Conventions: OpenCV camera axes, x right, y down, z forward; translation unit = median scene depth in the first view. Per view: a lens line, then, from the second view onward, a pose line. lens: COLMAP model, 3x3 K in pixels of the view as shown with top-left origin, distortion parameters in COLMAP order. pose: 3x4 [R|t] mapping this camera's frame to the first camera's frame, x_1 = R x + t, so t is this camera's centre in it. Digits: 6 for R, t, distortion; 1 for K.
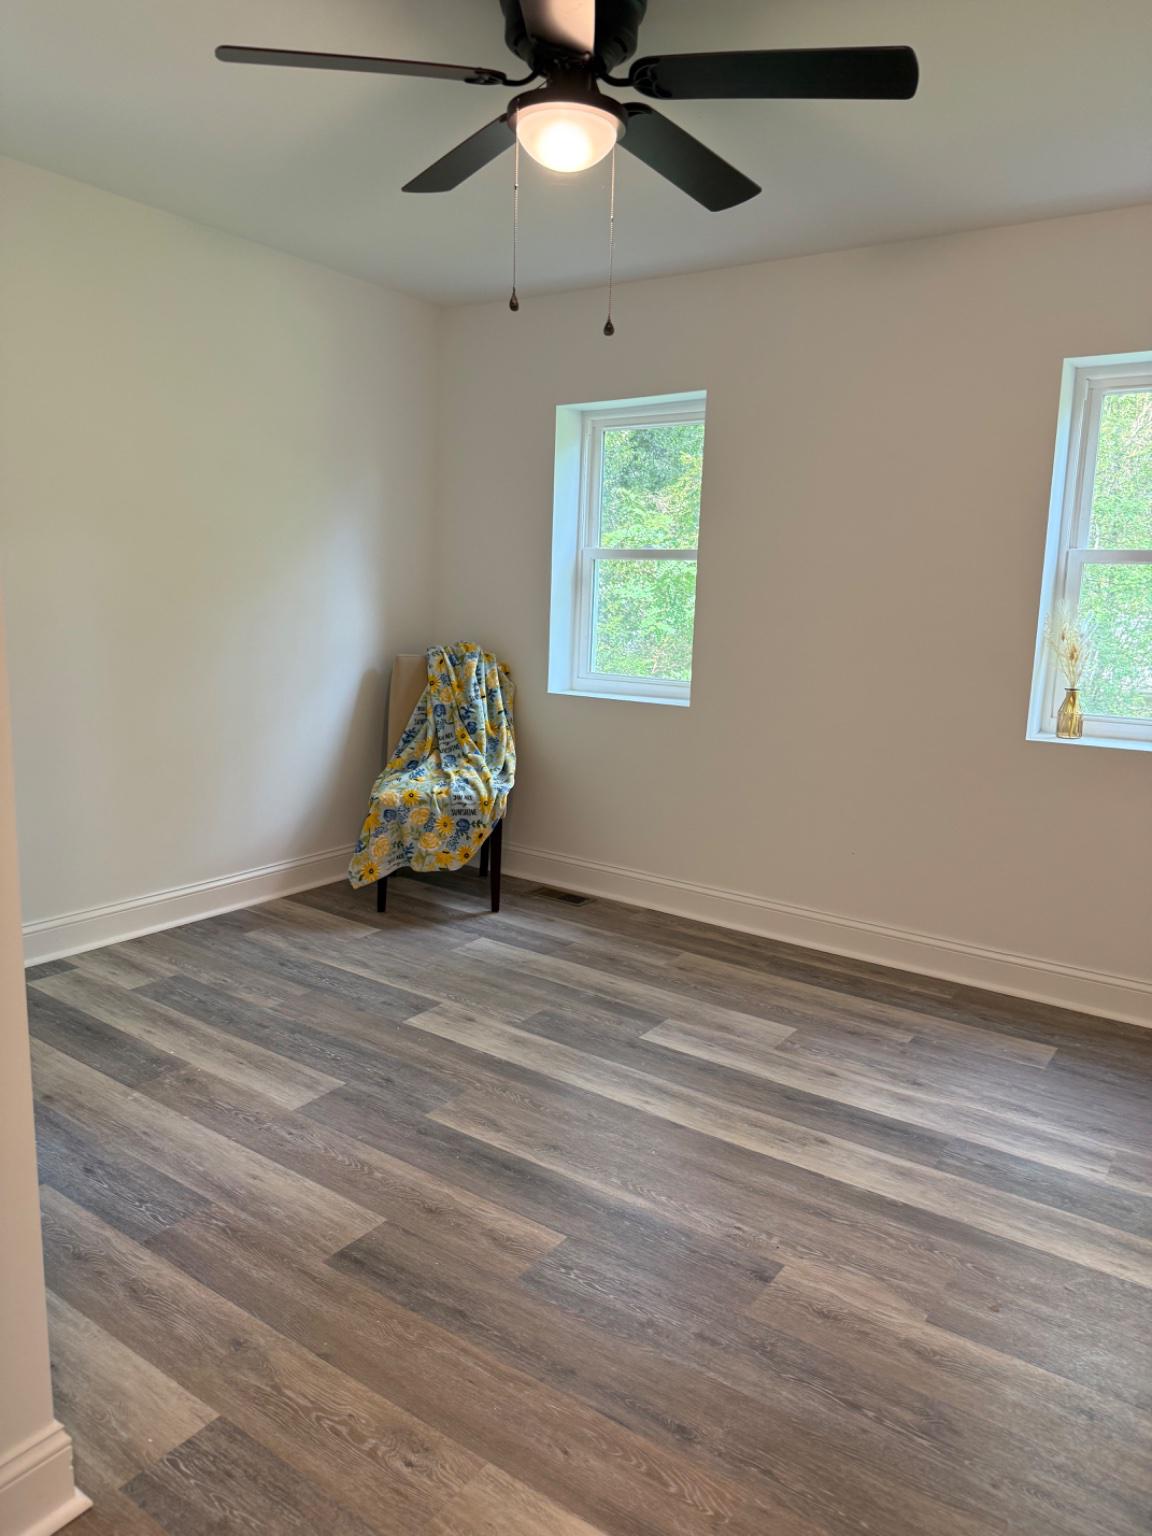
lens RADIAL K [[1072.2, 0, 570.9], [0, 1072.2, 771.0], [0, 0, 1]] dist [0.079483, -0.108894]
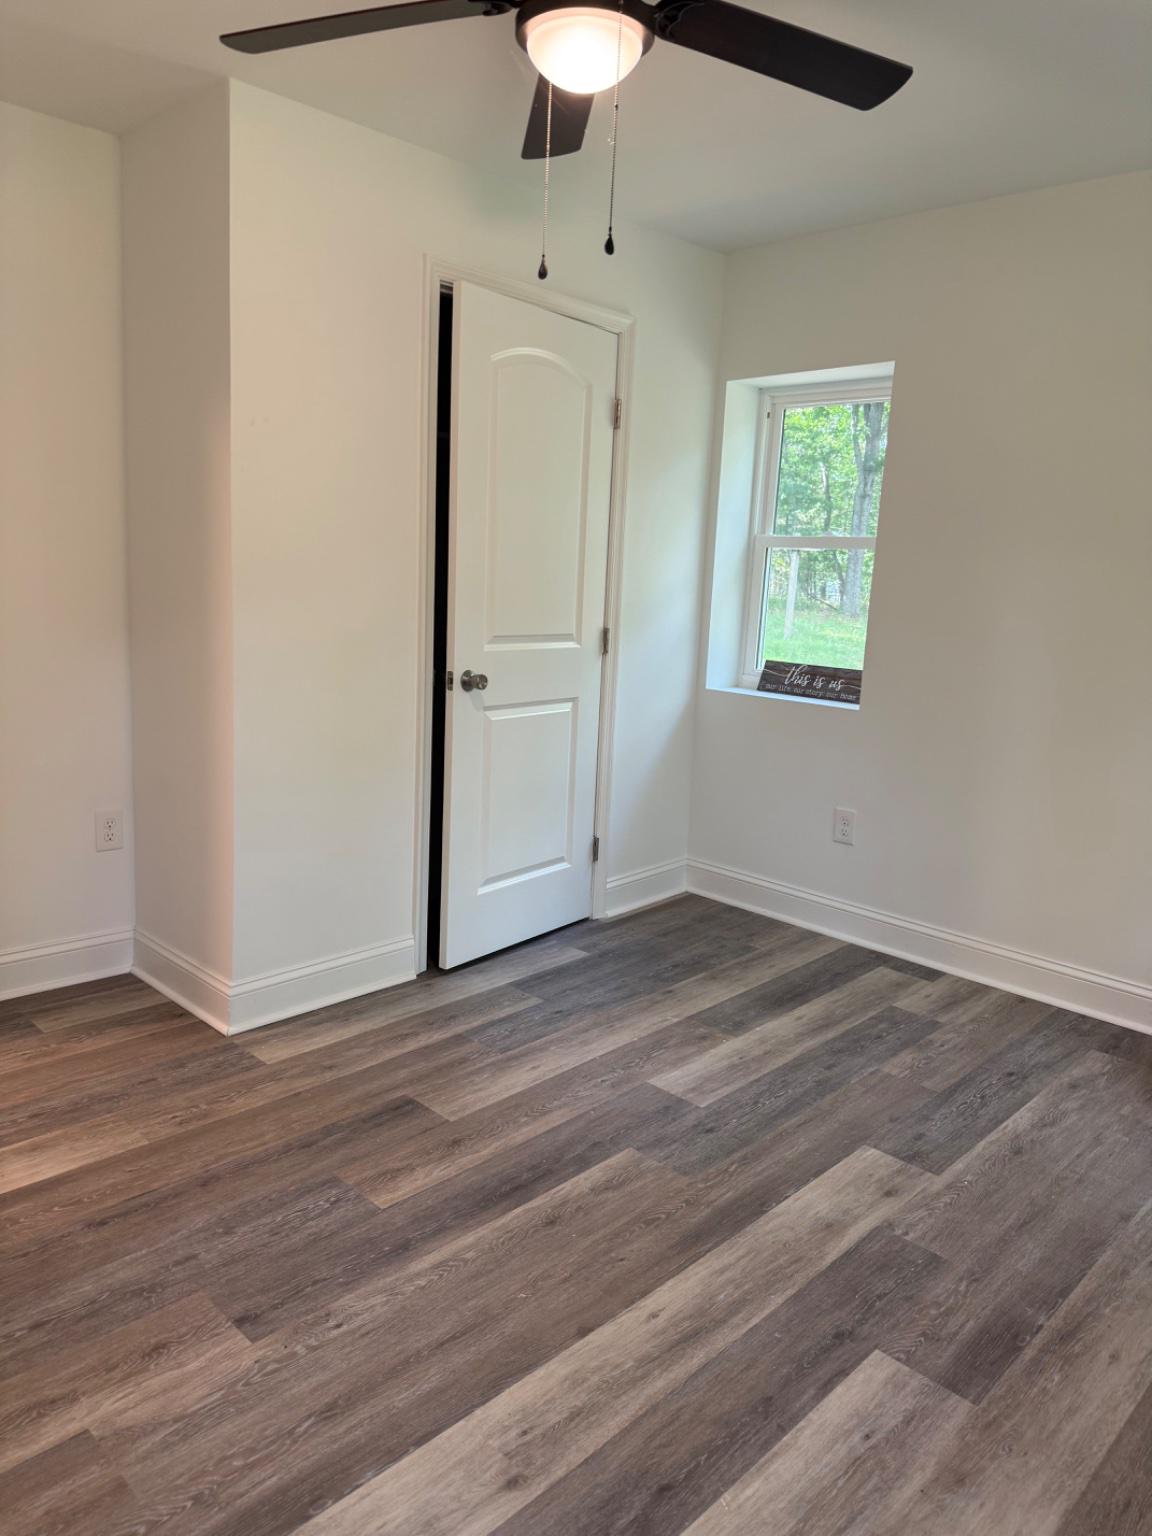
lens RADIAL K [[1101.5, 0, 587.6], [0, 1101.5, 766.6], [0, 0, 1]] dist [0.051175, -0.042884]
pose [[-0.156818, 0.137073, -0.978069, 0.663053], [-0.222902, 0.959857, 0.170259, -0.132961], [0.962145, 0.244713, -0.119969, 0.867008]]
